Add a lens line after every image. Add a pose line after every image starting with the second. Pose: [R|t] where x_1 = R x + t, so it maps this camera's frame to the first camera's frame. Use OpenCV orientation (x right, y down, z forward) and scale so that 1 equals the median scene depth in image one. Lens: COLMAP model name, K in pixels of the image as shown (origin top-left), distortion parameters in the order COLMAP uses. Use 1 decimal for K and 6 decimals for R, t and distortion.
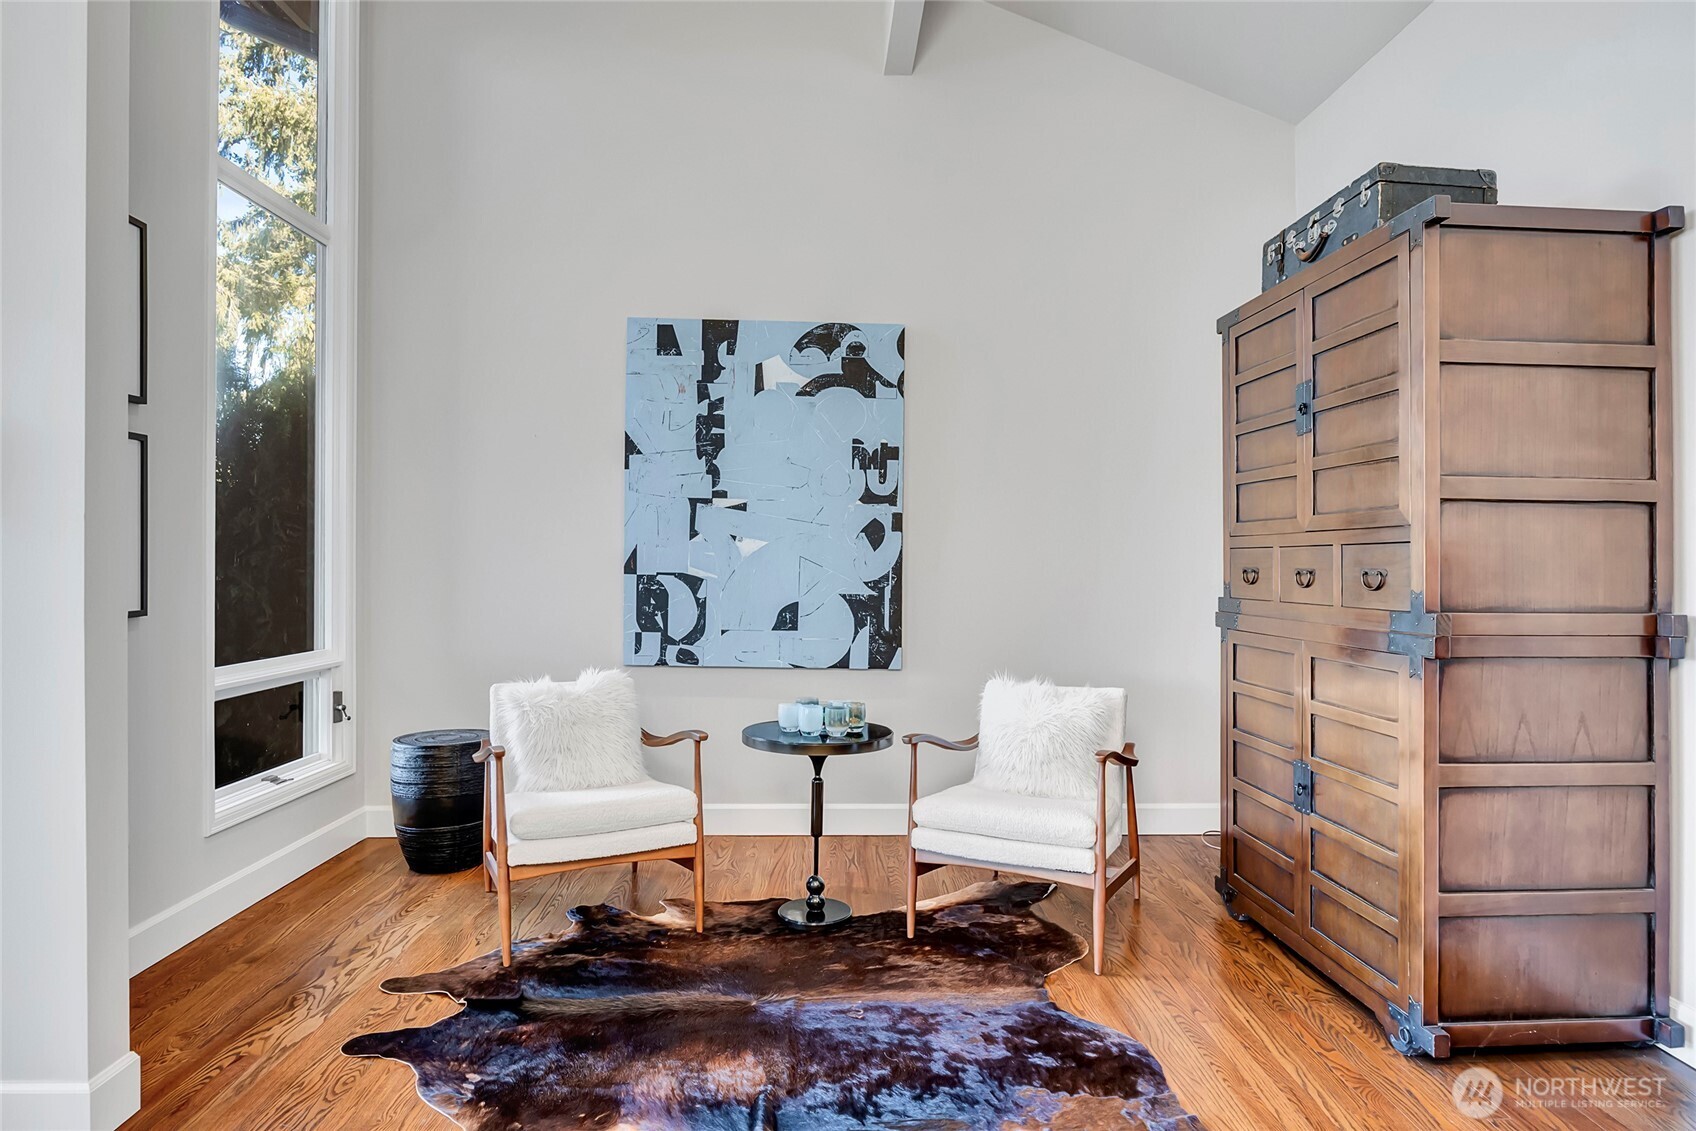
lens RADIAL K [[981.8, 0, 852.4], [0, 981.8, 562.9], [0, 0, 1]] dist [-0.014941, 0.001382]
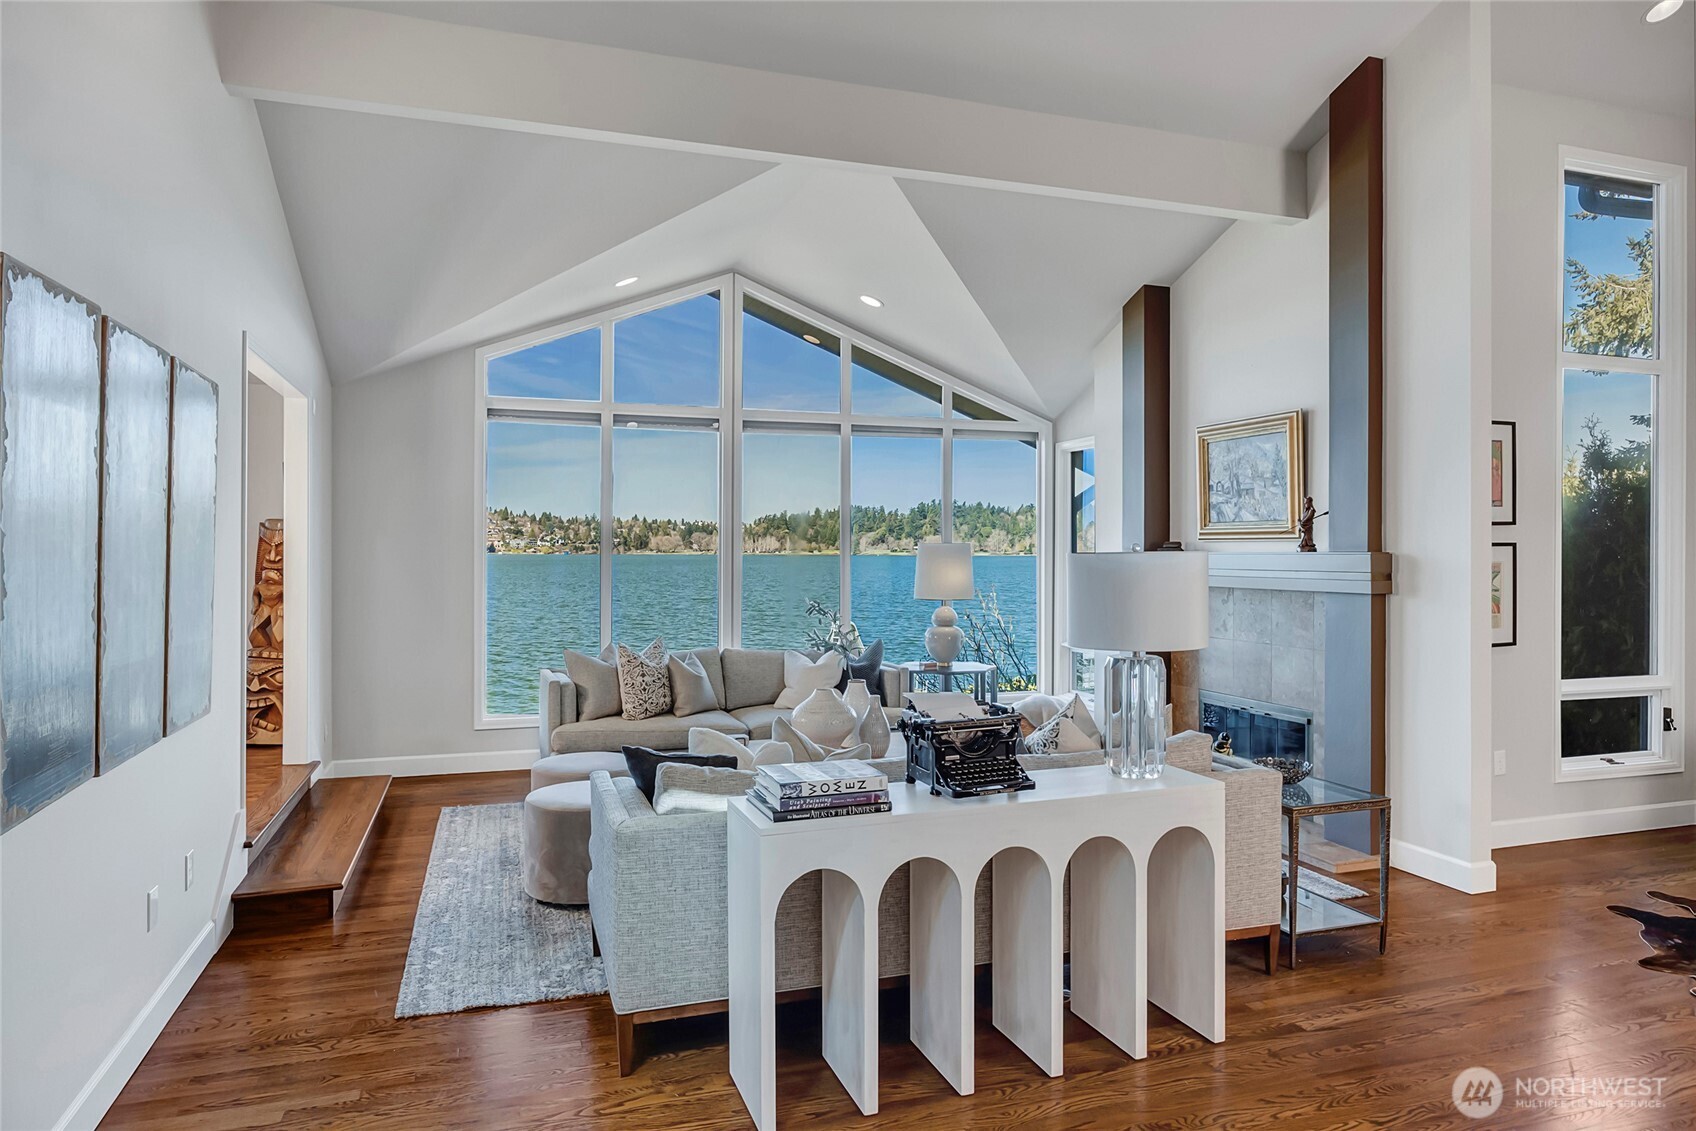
lens RADIAL K [[1045.5, 0, 844.6], [0, 1045.5, 556.6], [0, 0, 1]] dist [-0.006570, 0.000924]
pose [[0.304984, 0.003722, -0.952350, 0.458635], [-0.005890, 0.999981, 0.002022, -0.067817], [0.952339, 0.004993, 0.305000, -0.479814]]
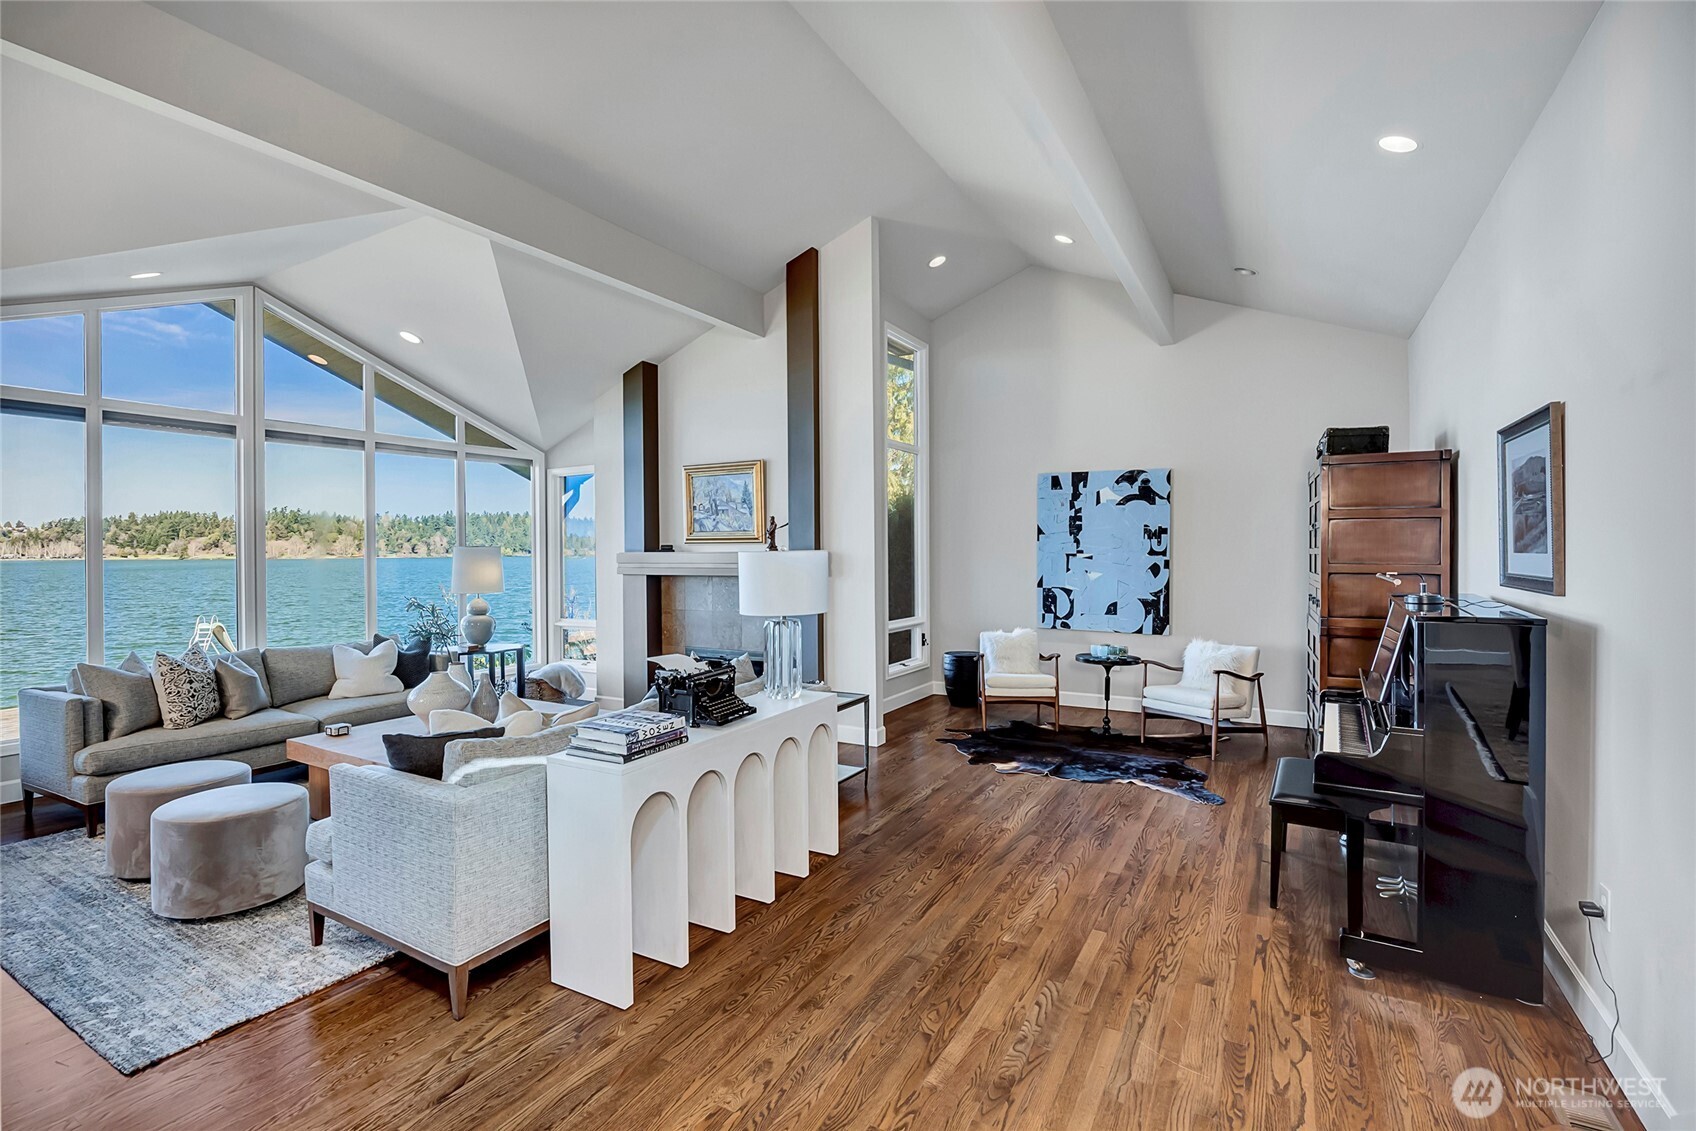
lens RADIAL K [[772.8, 0, 855.9], [0, 772.8, 558.0], [0, 0, 1]] dist [-0.013468, 0.000623]
pose [[0.863786, -0.003285, -0.503849, 0.302631], [0.006235, 0.999972, 0.004170, -0.066319], [0.503821, -0.006743, 0.863782, -0.747004]]
